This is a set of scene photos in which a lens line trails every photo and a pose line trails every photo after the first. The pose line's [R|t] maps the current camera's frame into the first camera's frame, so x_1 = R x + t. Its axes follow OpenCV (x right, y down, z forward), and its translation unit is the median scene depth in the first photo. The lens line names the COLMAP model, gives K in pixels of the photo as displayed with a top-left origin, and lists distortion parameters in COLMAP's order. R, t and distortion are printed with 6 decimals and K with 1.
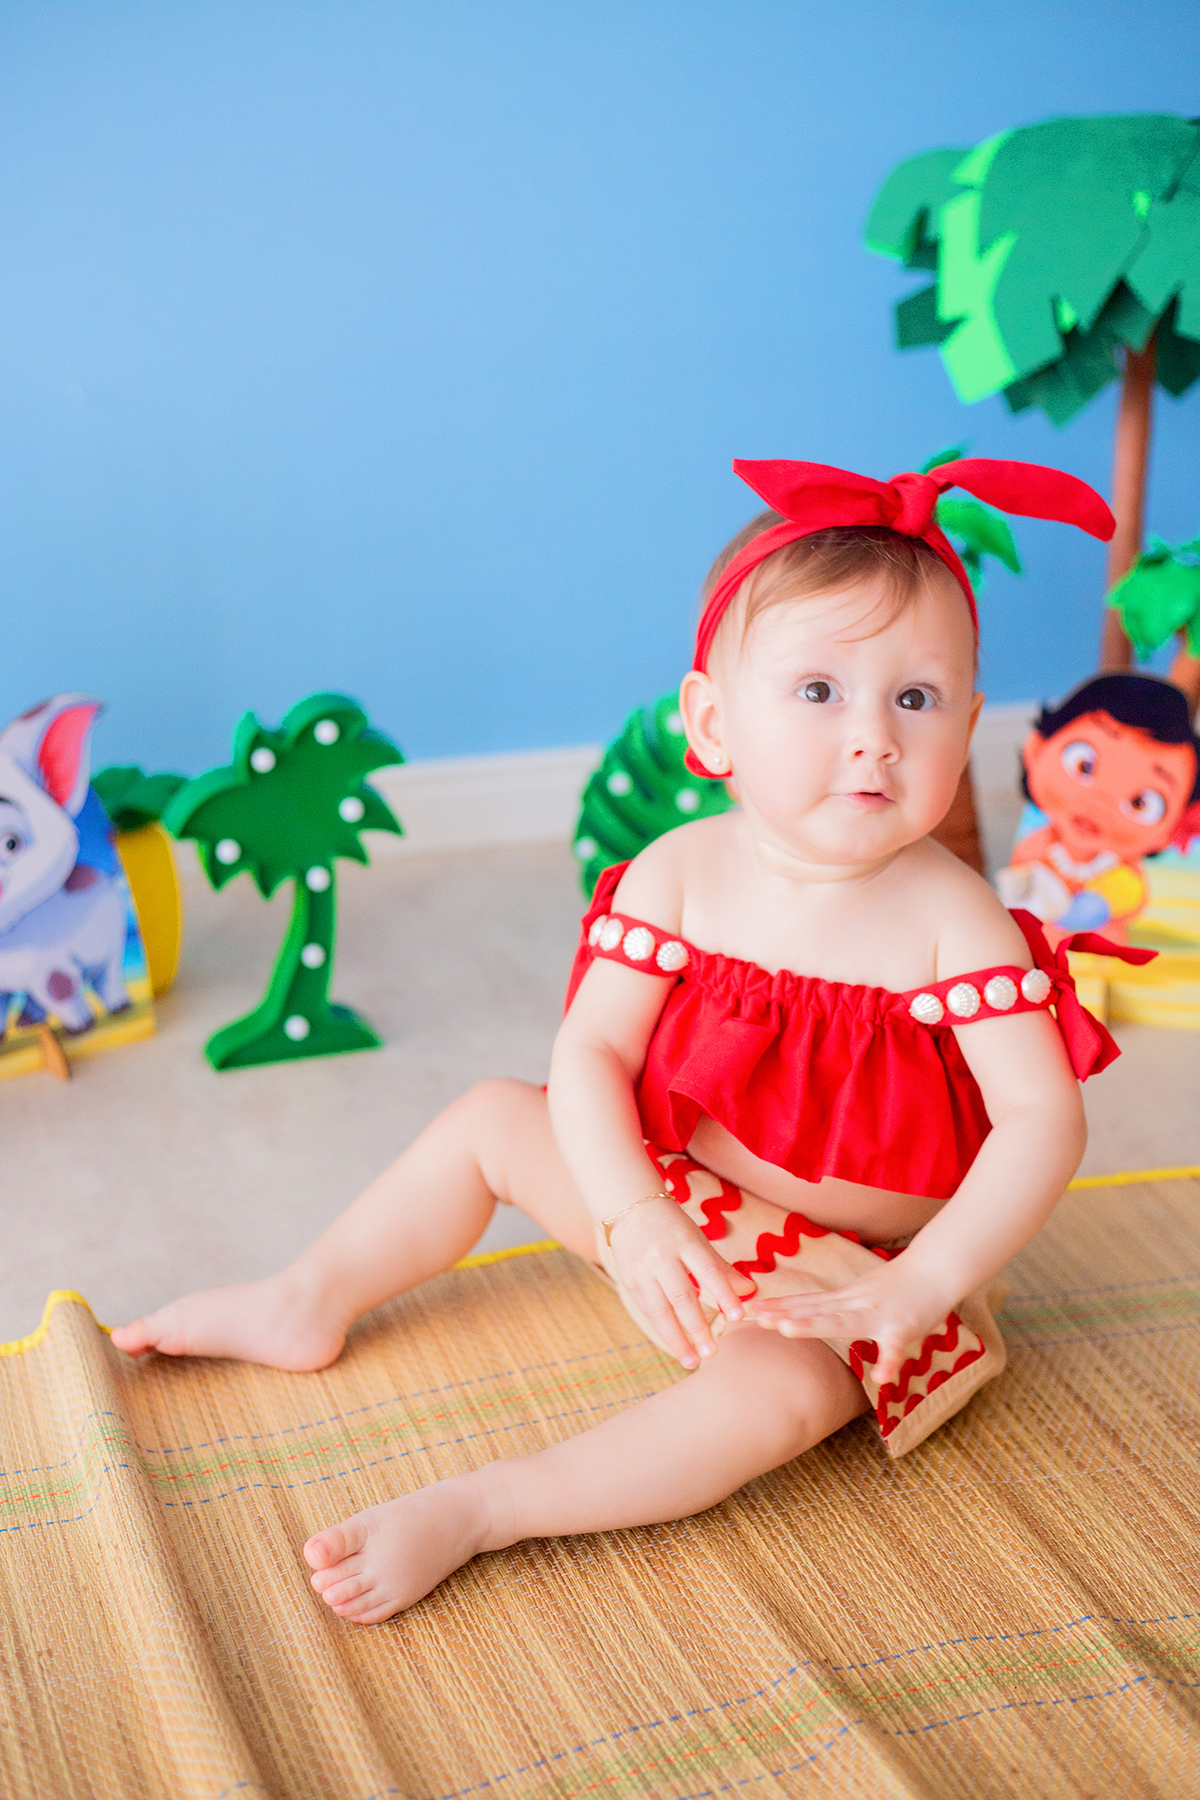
lens RADIAL K [[2720.8, 0, 627.4], [0, 2720.8, 905.9], [0, 0, 1]] dist [-0.094270, -0.152245]
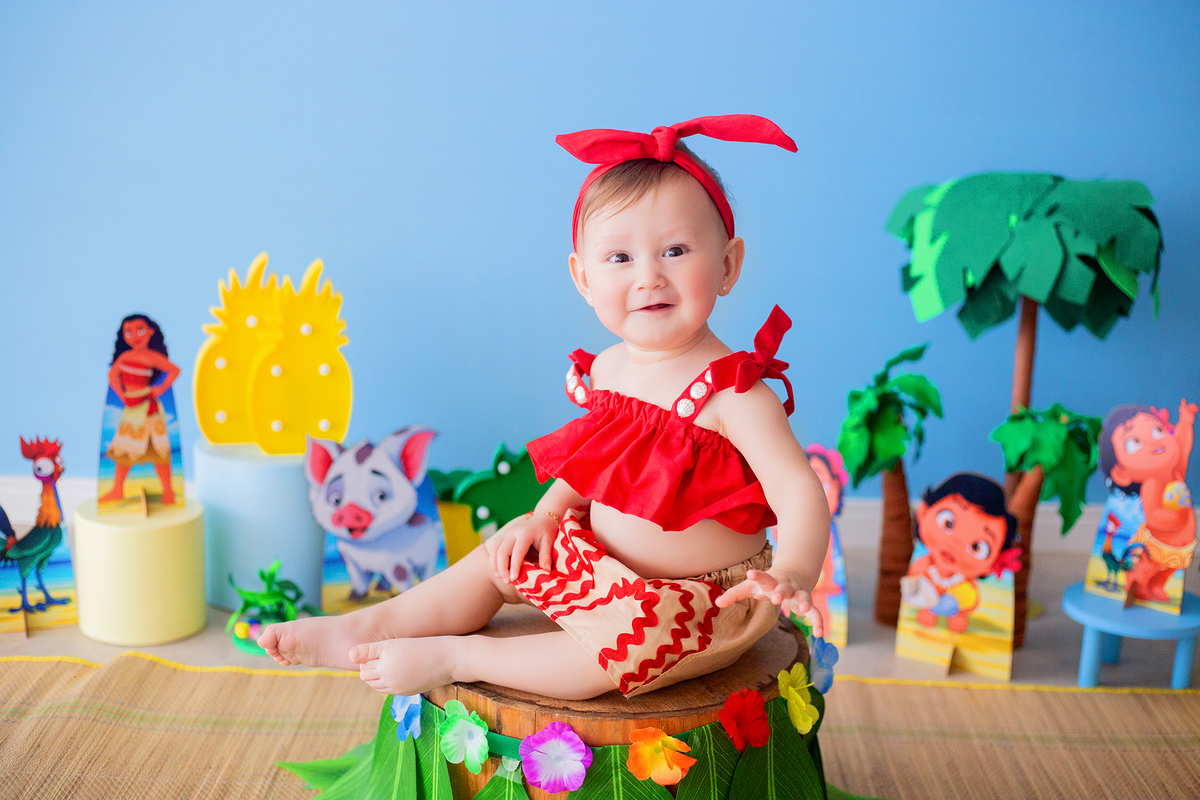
lens RADIAL K [[1813.9, 0, 600.7], [0, 1813.9, 401.0], [0, 0, 1]] dist [-0.094270, -0.152245]
pose [[0.958238, 0.098871, -0.268336, 0.263985], [-0.134582, 0.983840, -0.118091, 0.041766], [0.252324, 0.149273, 0.956060, -0.224945]]
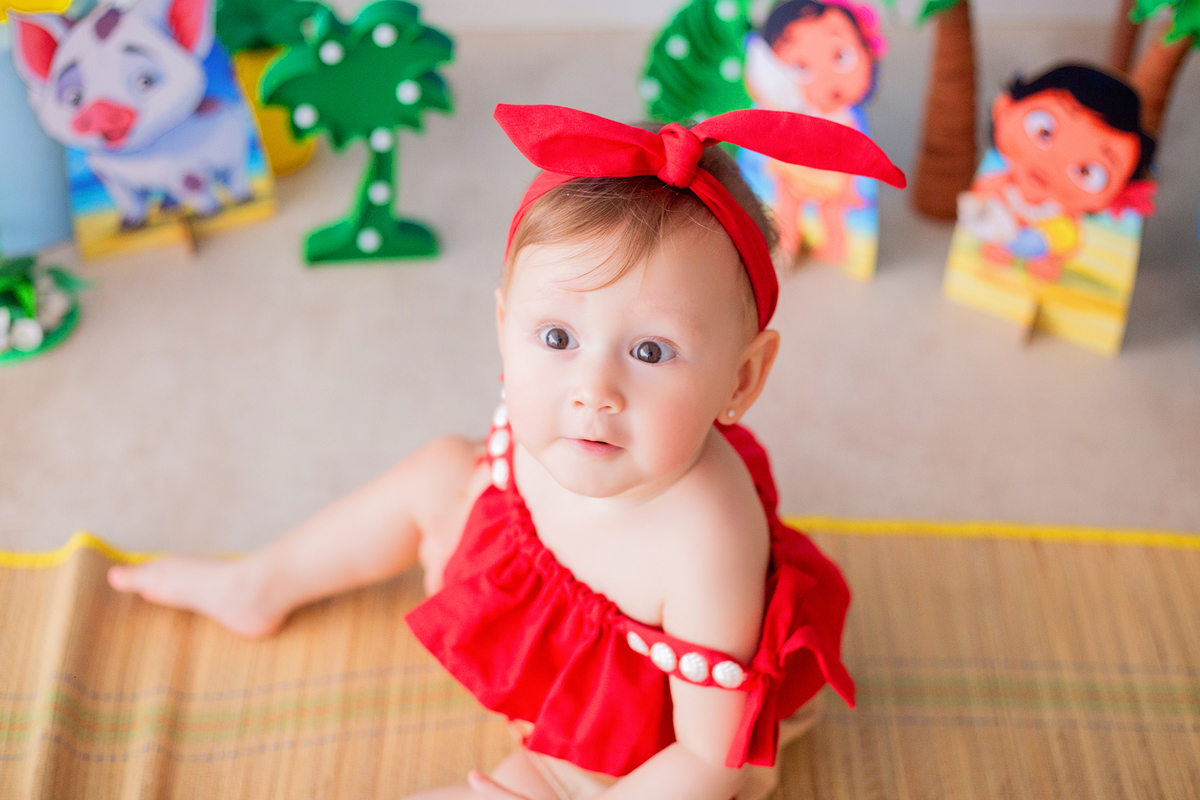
lens RADIAL K [[1836.1, 0, 600.3], [0, 1836.1, 400.1], [0, 0, 1]] dist [-0.108592, -0.082268]
pose [[0.969772, 0.179422, -0.165377, 0.135534], [-0.104128, 0.917226, 0.384518, -0.224826], [0.220679, -0.355674, 0.908183, 0.226258]]
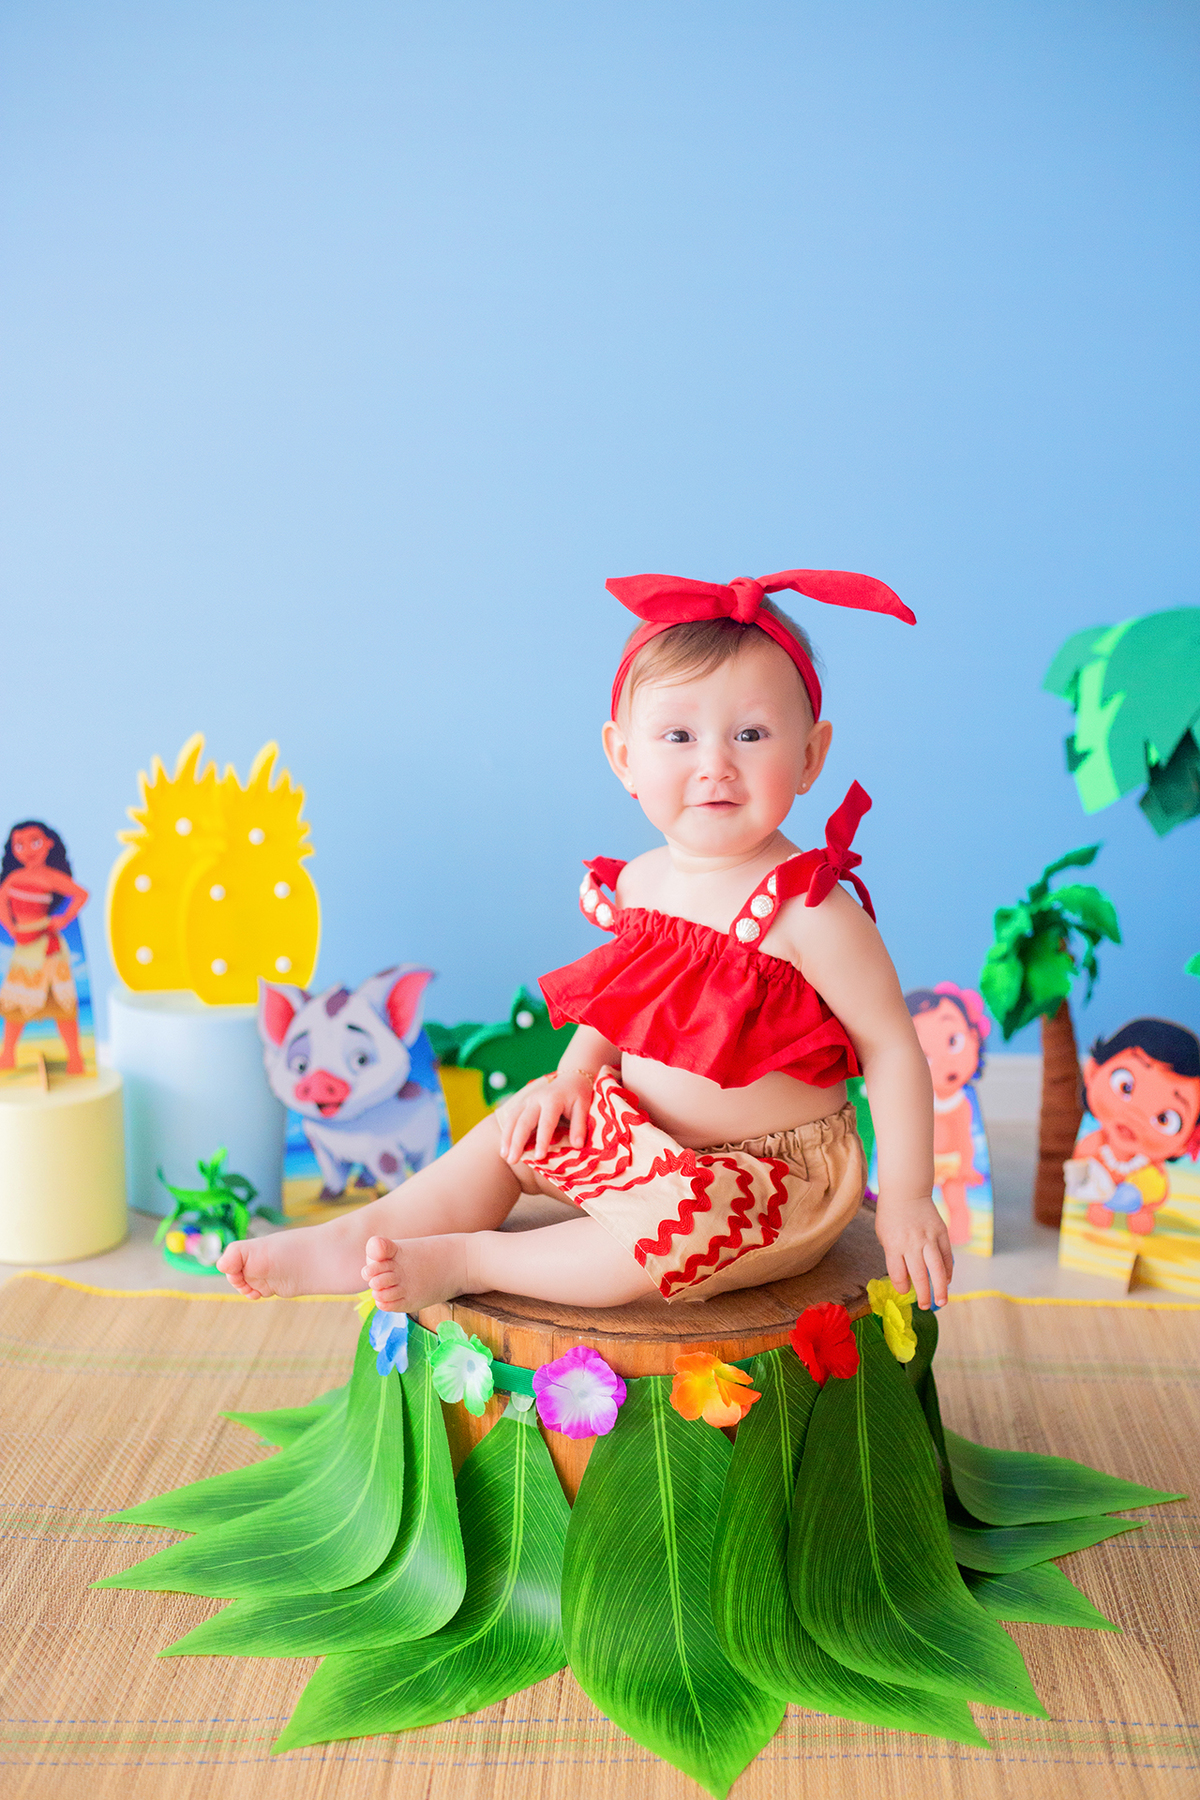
lens RADIAL K [[2720.8, 0, 627.4], [0, 2720.8, 905.9], [0, 0, 1]] dist [-0.094270, -0.152245]
pose [[0.951000, 0.084559, -0.297403, 0.327570], [-0.124291, 0.985288, -0.117304, 0.047967], [0.283108, 0.148520, 0.947519, -0.351367]]
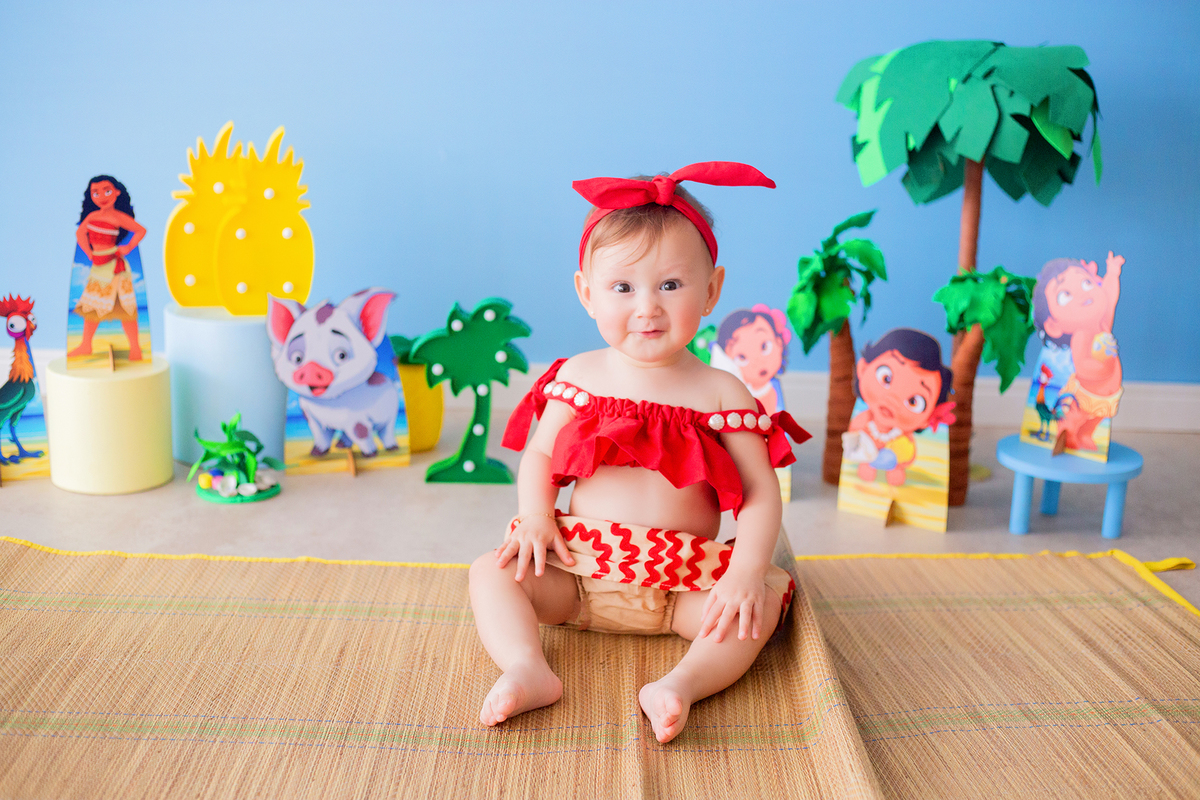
lens RADIAL K [[1813.9, 0, 600.7], [0, 1813.9, 401.0], [0, 0, 1]] dist [-0.094270, -0.152245]
pose [[0.949327, 0.108078, -0.295123, 0.353148], [-0.140657, 0.985828, -0.091430, 0.105007], [0.281059, 0.128308, 0.951075, -0.233073]]
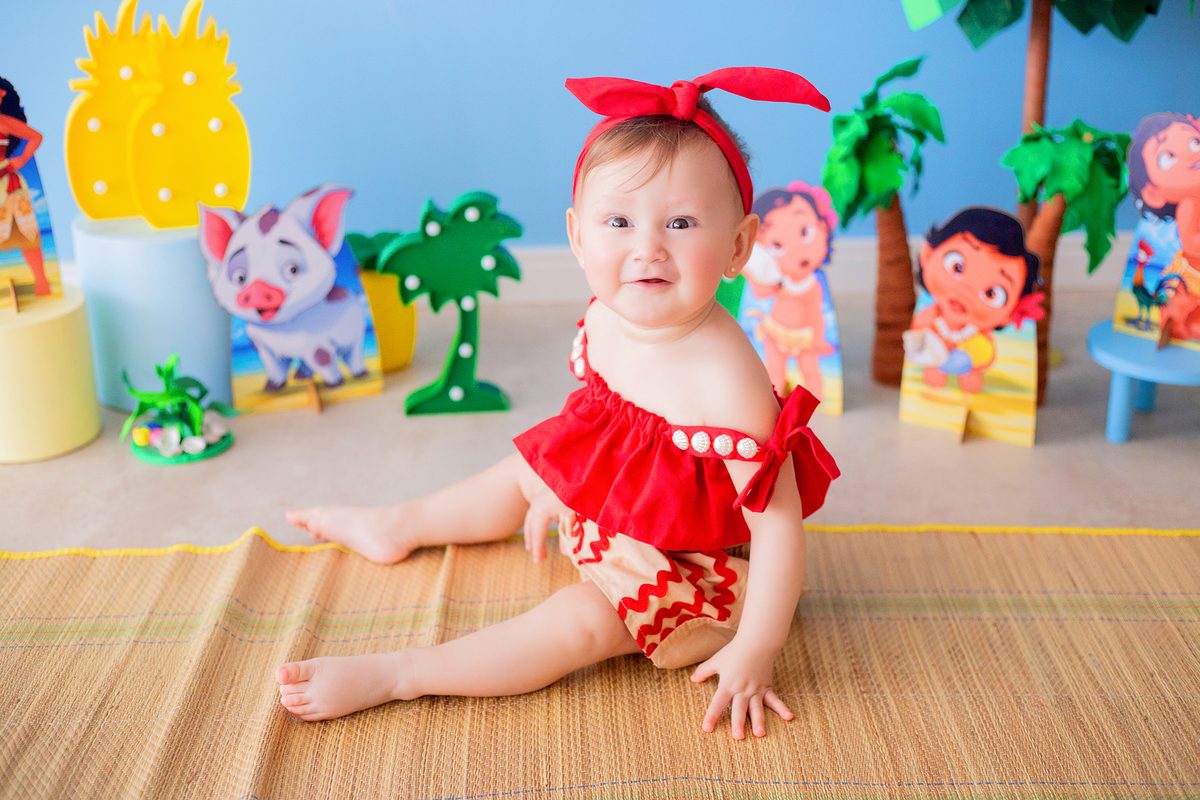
lens RADIAL K [[1813.9, 0, 600.7], [0, 1813.9, 401.0], [0, 0, 1]] dist [-0.094270, -0.152245]
pose [[0.968149, 0.082984, -0.236222, 0.223122], [-0.079302, 0.996535, 0.025065, 0.014742], [0.237484, -0.005534, 0.971376, -0.047840]]
